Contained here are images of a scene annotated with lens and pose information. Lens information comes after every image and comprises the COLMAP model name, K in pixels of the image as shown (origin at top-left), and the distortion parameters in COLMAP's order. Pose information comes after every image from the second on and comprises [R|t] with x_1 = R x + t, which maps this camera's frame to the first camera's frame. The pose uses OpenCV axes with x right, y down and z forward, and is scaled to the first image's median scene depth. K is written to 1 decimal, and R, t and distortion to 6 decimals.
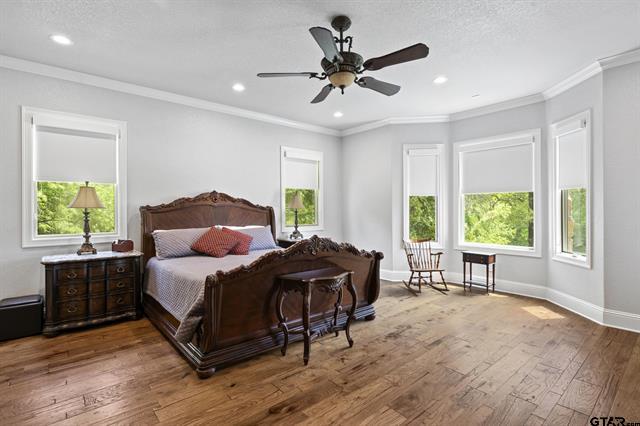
lens RADIAL K [[318.5, 0, 318.8], [0, 318.5, 212.1], [0, 0, 1]] dist [-0.000783, 0.000346]
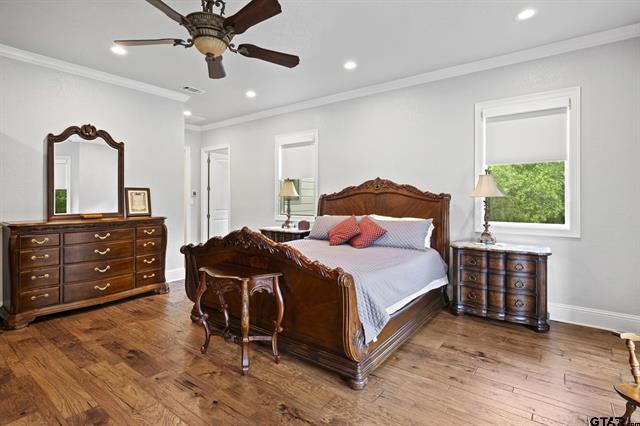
lens RADIAL K [[318.5, 0, 306.8], [0, 318.5, 193.2], [0, 0, 1]] dist [-0.000783, 0.000346]
pose [[0.205174, -0.018044, -0.978559, 0.573465], [-0.016148, 0.999632, -0.021818, 0.002598], [0.978592, 0.020278, 0.204807, 0.638832]]
